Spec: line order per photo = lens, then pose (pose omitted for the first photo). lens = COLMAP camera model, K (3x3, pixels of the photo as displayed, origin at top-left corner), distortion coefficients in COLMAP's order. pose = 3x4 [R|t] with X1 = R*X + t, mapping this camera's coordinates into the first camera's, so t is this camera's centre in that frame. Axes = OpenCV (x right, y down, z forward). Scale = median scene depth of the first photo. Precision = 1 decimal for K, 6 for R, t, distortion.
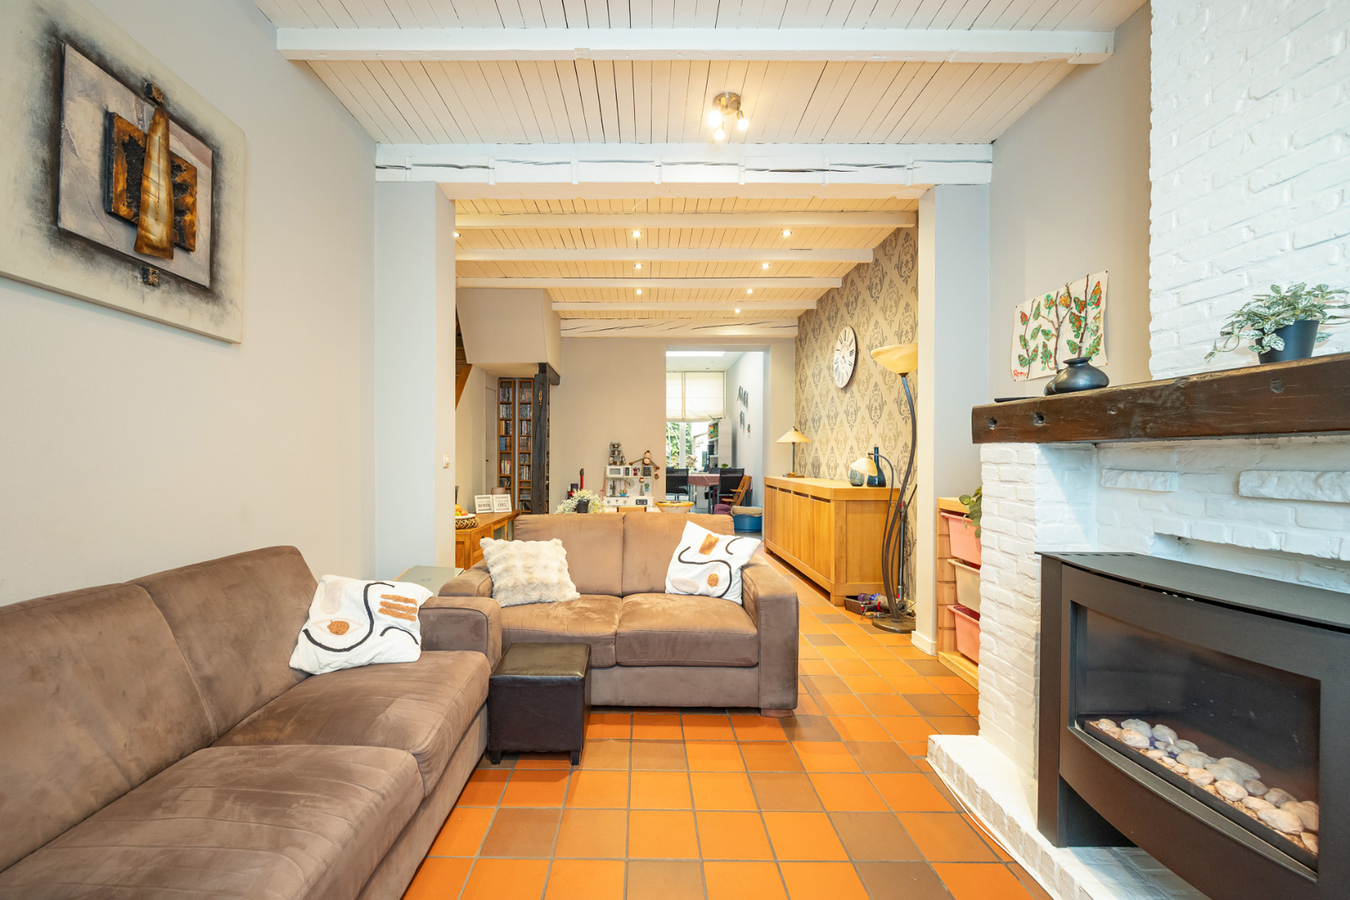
lens RADIAL K [[530.2, 0, 644.6], [0, 530.2, 454.7], [0, 0, 1]] dist [-0.004135, 0.002288]
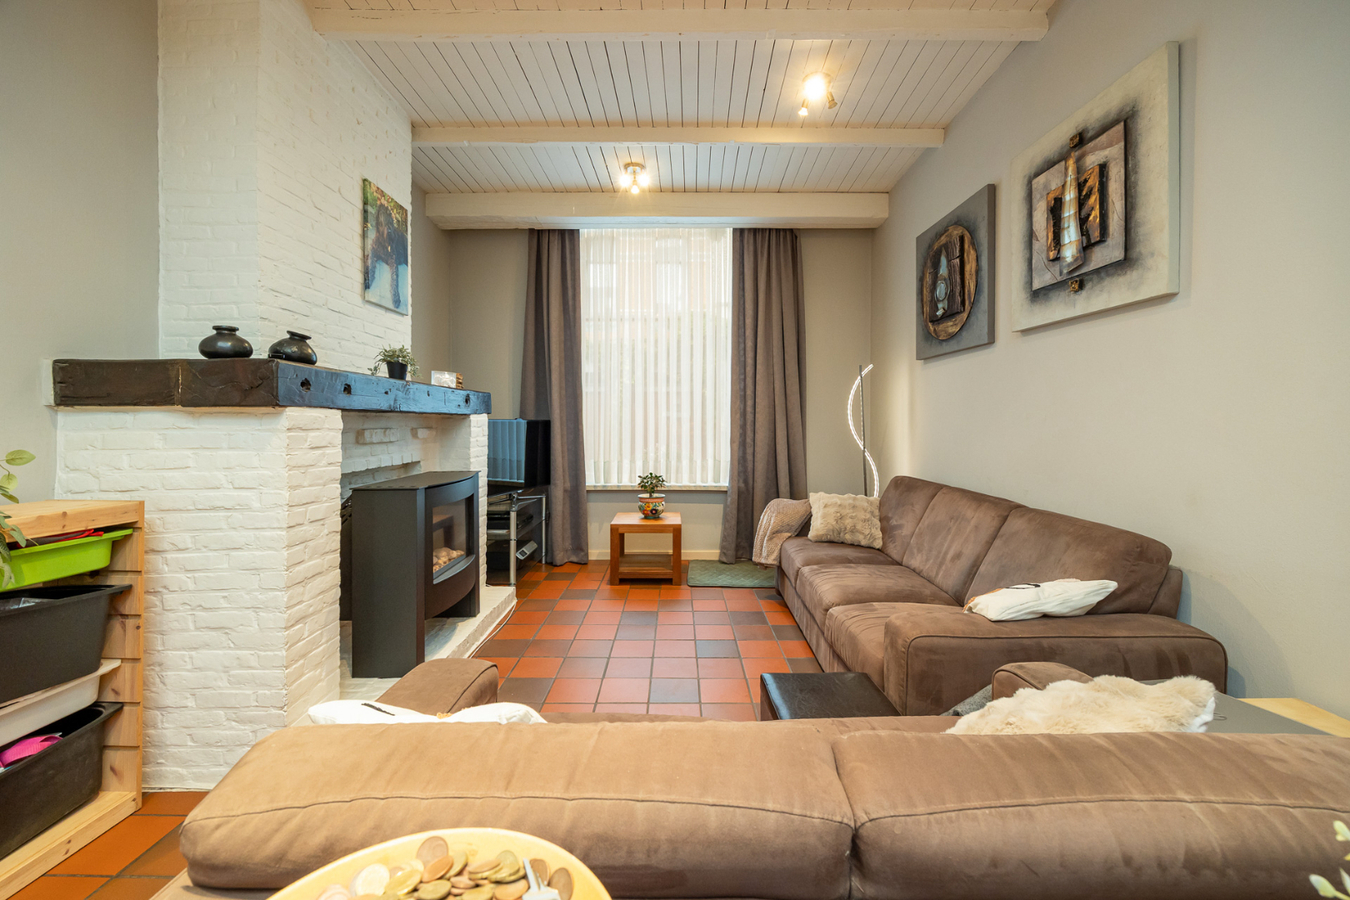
lens RADIAL K [[530.2, 0, 682.4], [0, 530.2, 425.3], [0, 0, 1]] dist [-0.004135, 0.002288]
pose [[-0.999978, -0.006598, -0.001206, 0.011695], [-0.006600, 0.999978, 0.001149, 0.003567], [0.001198, 0.001157, -0.999999, 2.185726]]
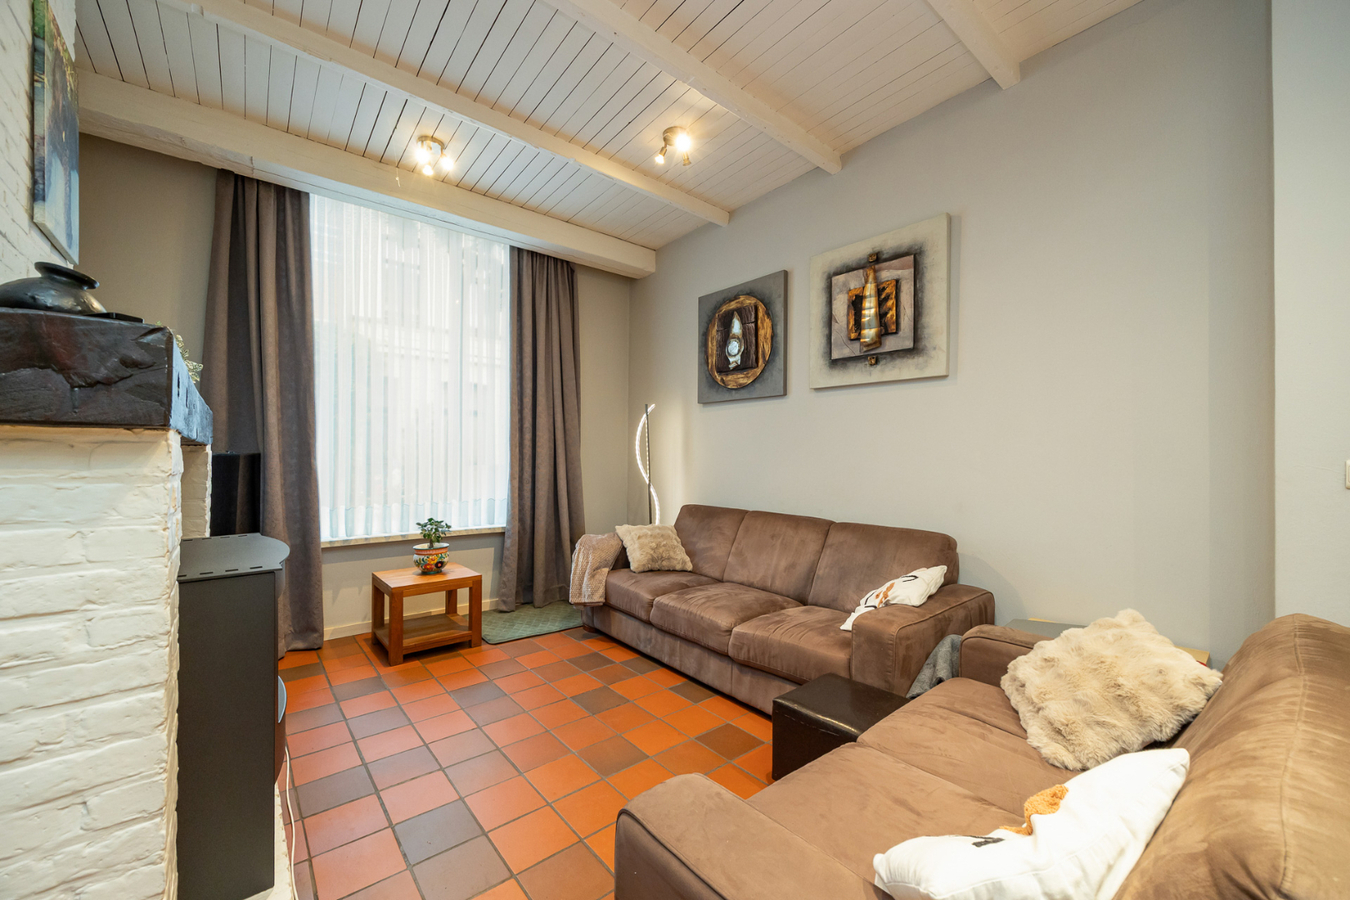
lens RADIAL K [[530.2, 0, 661.7], [0, 530.2, 459.7], [0, 0, 1]] dist [-0.004135, 0.002288]
pose [[-0.776591, -0.007869, -0.629956, 0.712414], [-0.006259, 0.999969, -0.004775, 0.008787], [0.629974, 0.000235, -0.776616, 1.865599]]
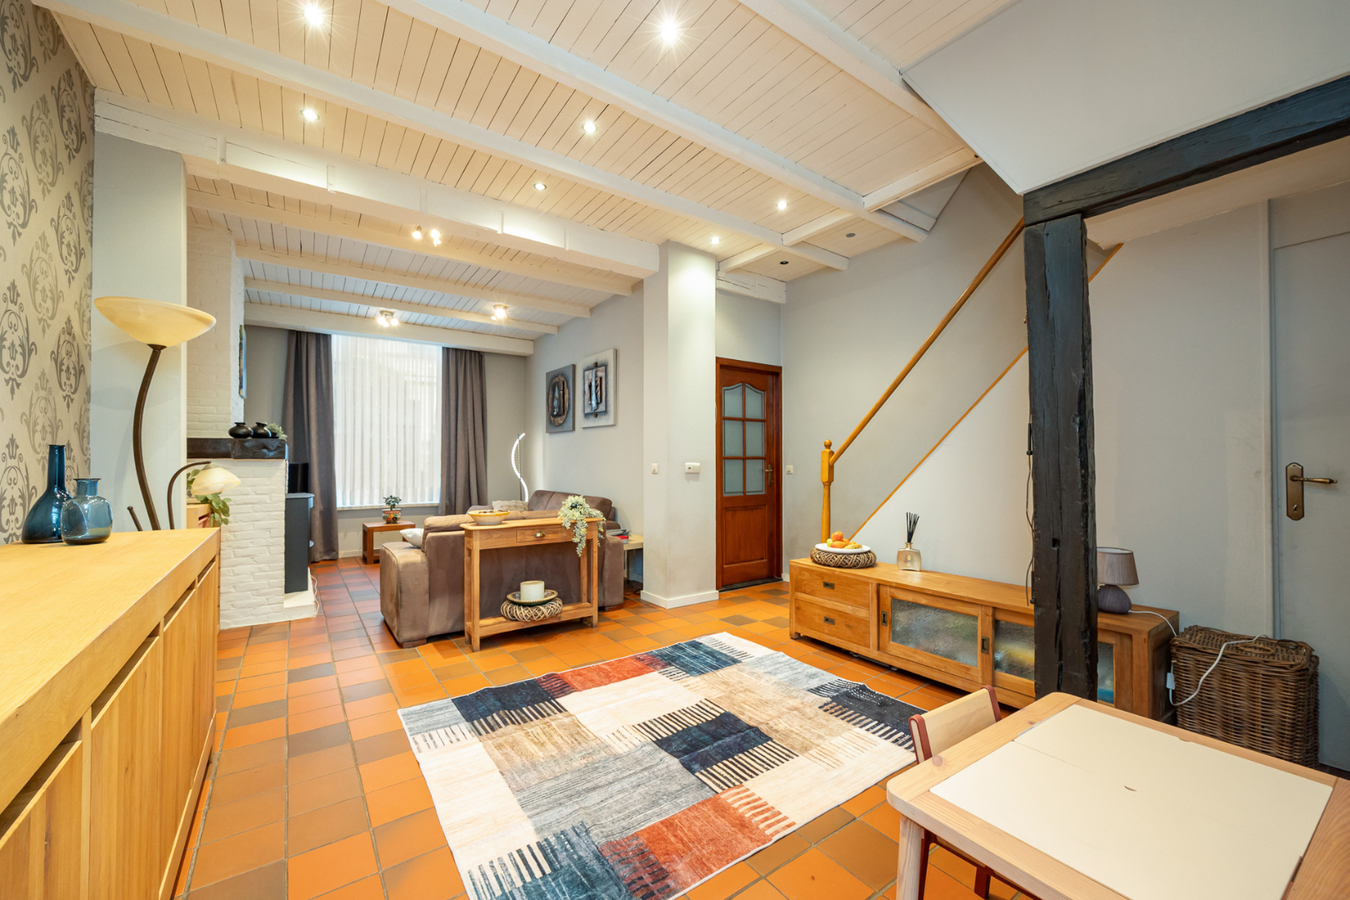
lens RADIAL K [[530.2, 0, 675.5], [0, 530.2, 456.1], [0, 0, 1]] dist [-0.004135, 0.002288]
pose [[-0.810400, -0.009560, -0.585798, 0.725484], [0.001157, 0.999839, -0.017918, 0.005997], [0.585875, -0.015198, -0.810259, 4.118589]]
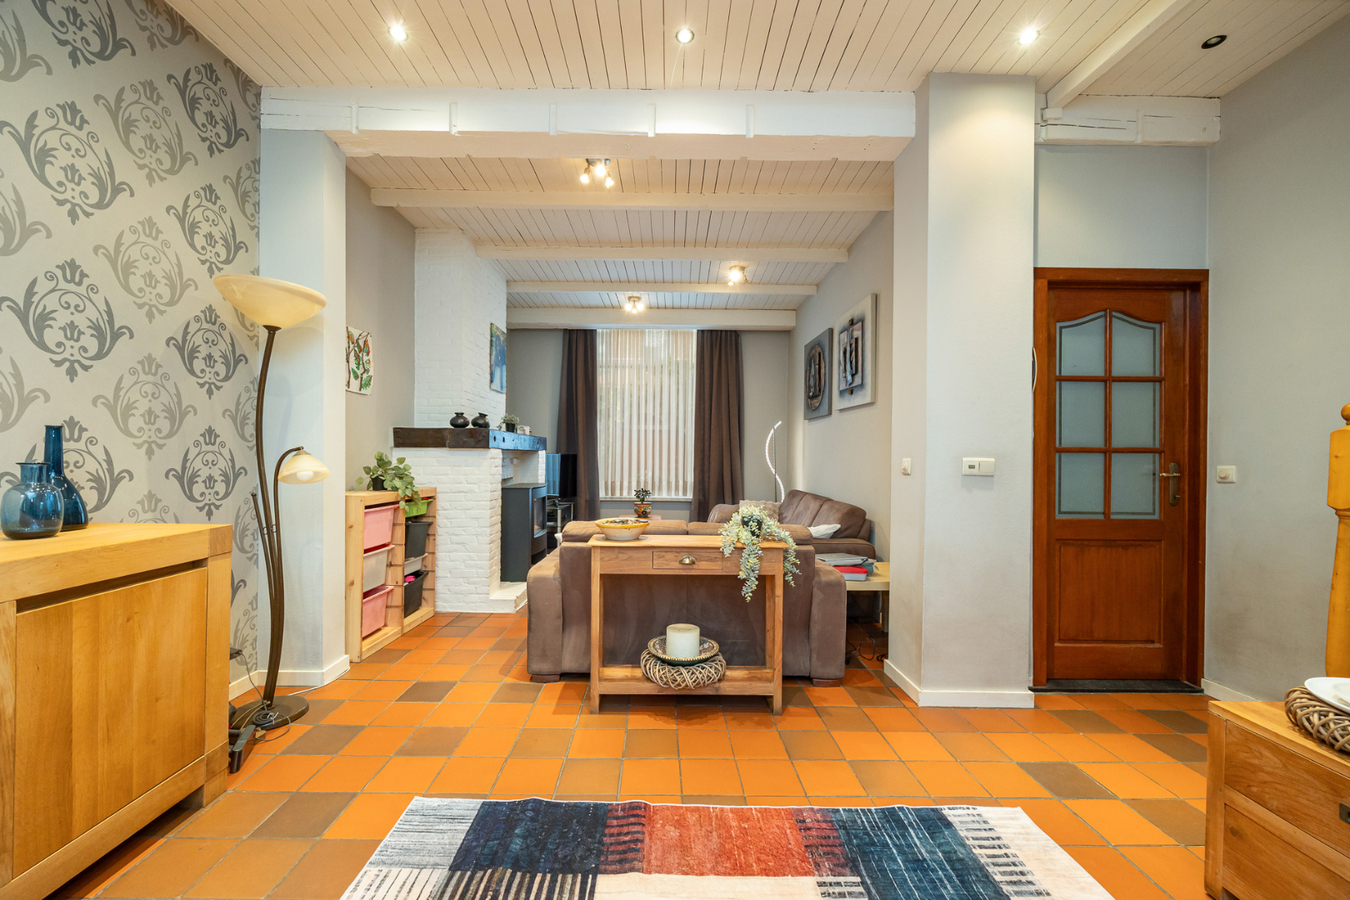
lens RADIAL K [[530.2, 0, 669.1], [0, 530.2, 455.1], [0, 0, 1]] dist [-0.004135, 0.002288]
pose [[-0.999867, -0.014236, -0.007970, -0.006213], [-0.014188, 0.999882, -0.005966, 0.006472], [0.008054, -0.005852, -0.999950, 3.514150]]
